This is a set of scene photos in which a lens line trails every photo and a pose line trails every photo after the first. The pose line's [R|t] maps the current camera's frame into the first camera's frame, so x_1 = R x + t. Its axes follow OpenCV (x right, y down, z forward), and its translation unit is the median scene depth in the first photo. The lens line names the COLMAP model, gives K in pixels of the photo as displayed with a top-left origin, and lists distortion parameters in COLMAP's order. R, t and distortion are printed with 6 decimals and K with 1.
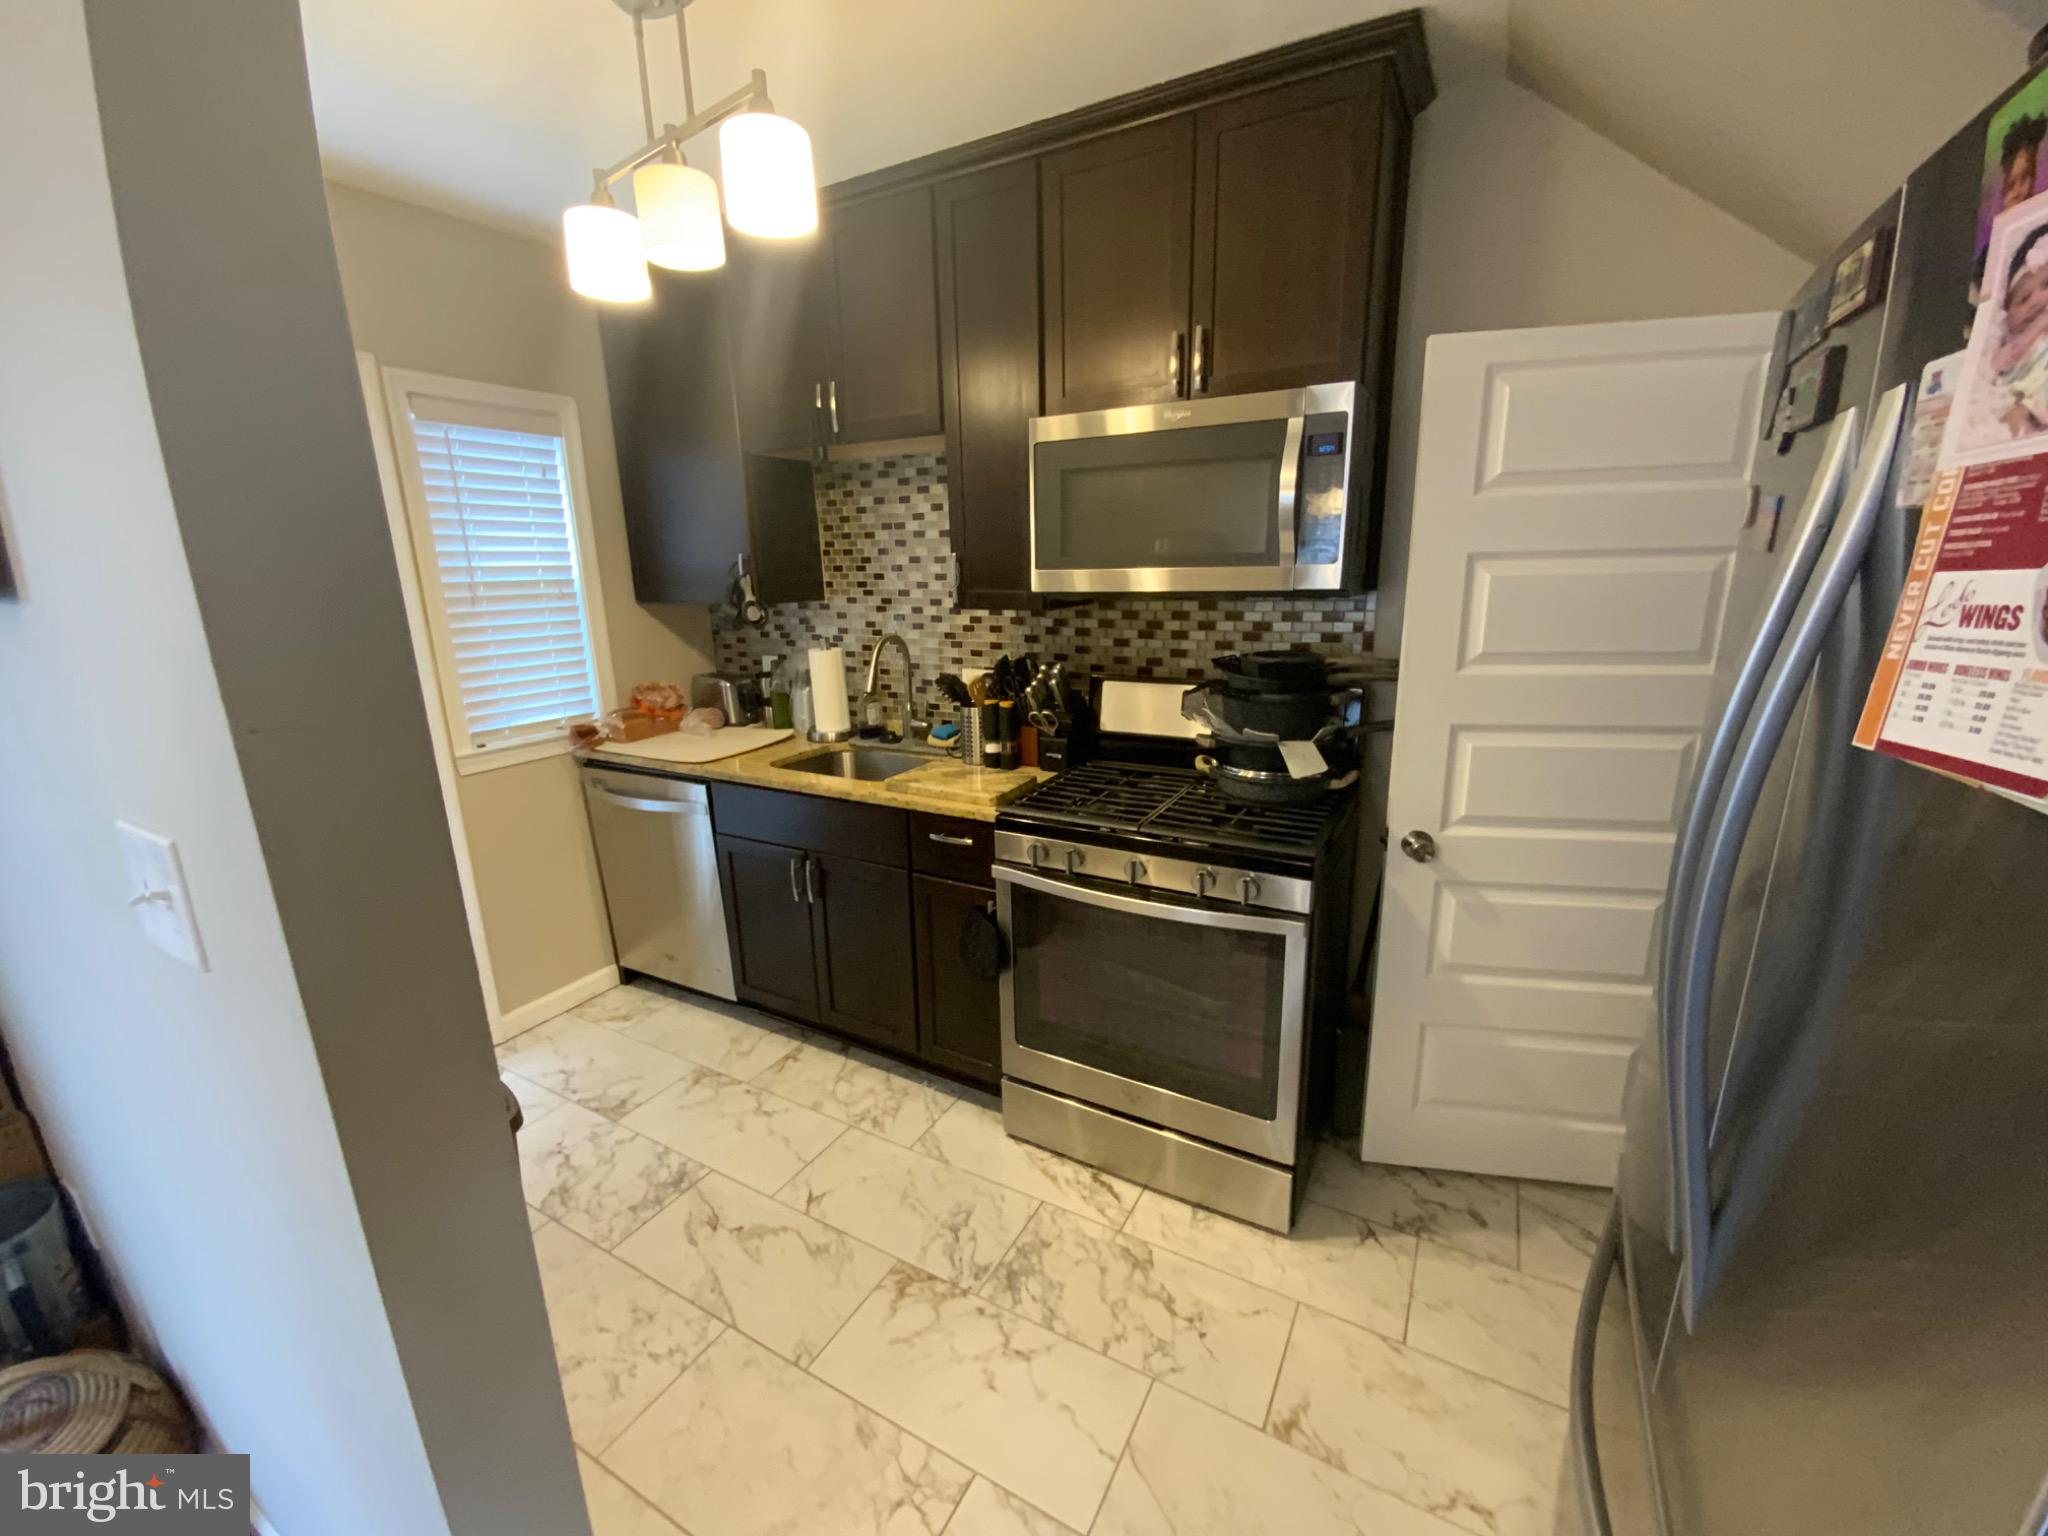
lens RADIAL K [[822.7, 0, 1024.0], [0, 822.7, 768.0], [0, 0, 1]] dist [0.015593, -0.013004]
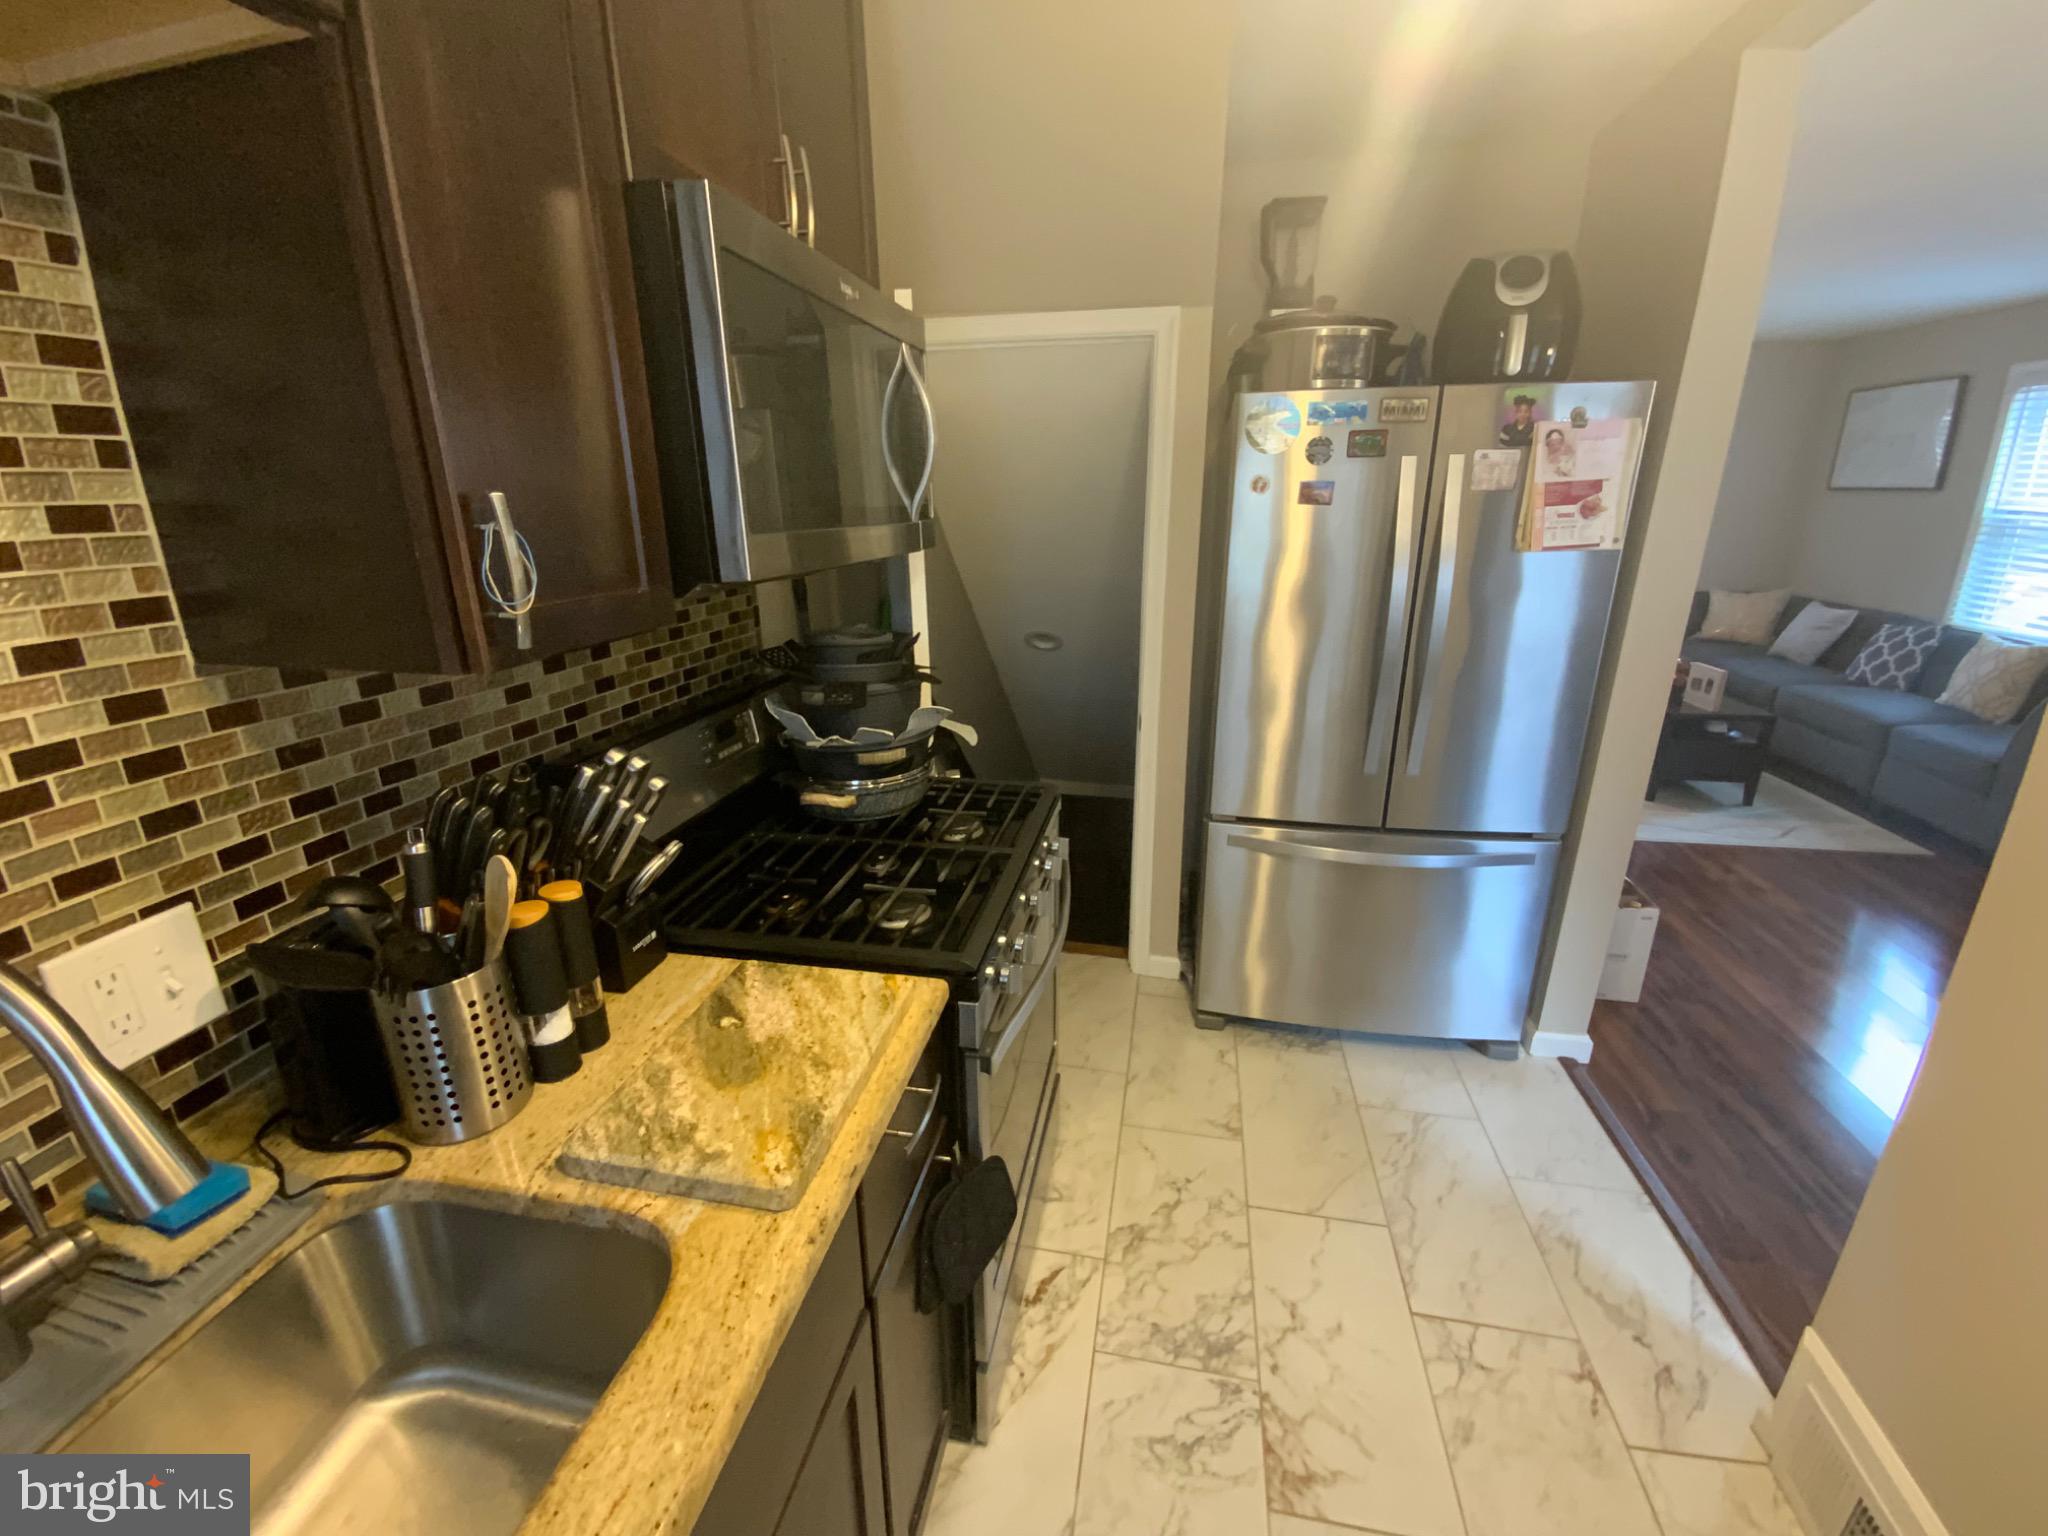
lens RADIAL K [[851.6, 0, 1024.0], [0, 851.6, 768.0], [0, 0, 1]] dist [0.010632, 0.000190]
pose [[-0.311817, -0.270903, 0.910704, -0.401210], [0.244462, 0.903350, 0.352417, -0.198551], [-0.918155, 0.332522, -0.215454, 0.783830]]
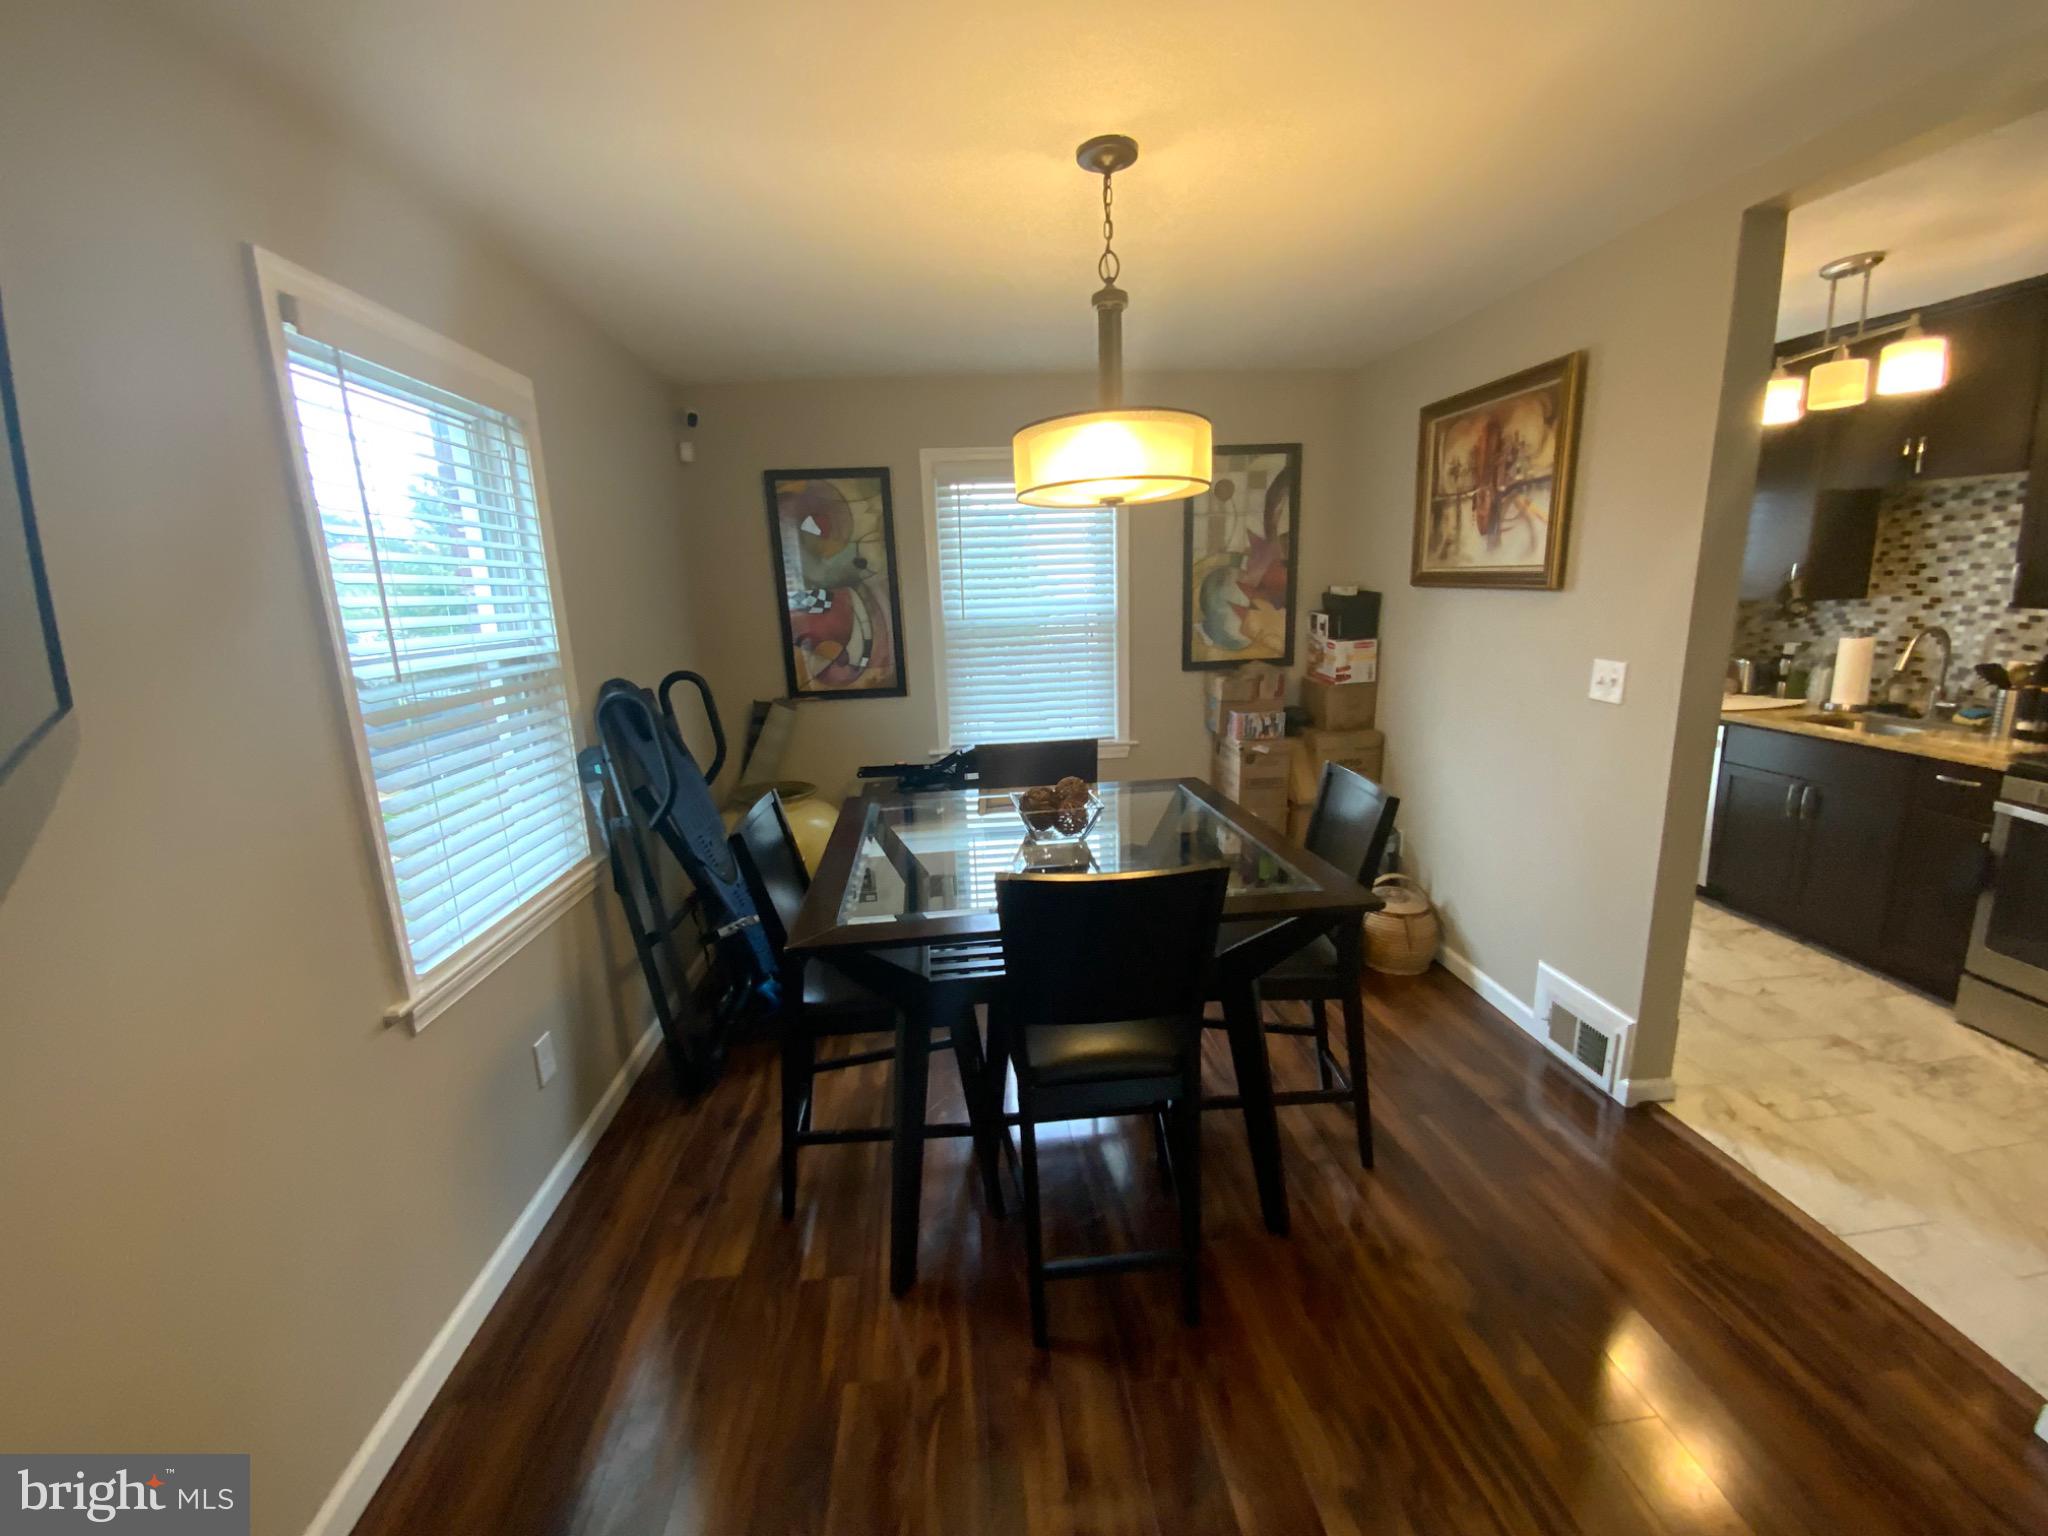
lens RADIAL K [[831.1, 0, 1055.0], [0, 831.1, 766.4], [0, 0, 1]] dist [0.078370, -0.042413]
pose [[0.584518, 0.174855, -0.792316, 0.121108], [-0.185113, 0.979488, 0.079598, 0.176954], [0.789982, 0.100141, 0.604896, -0.767756]]
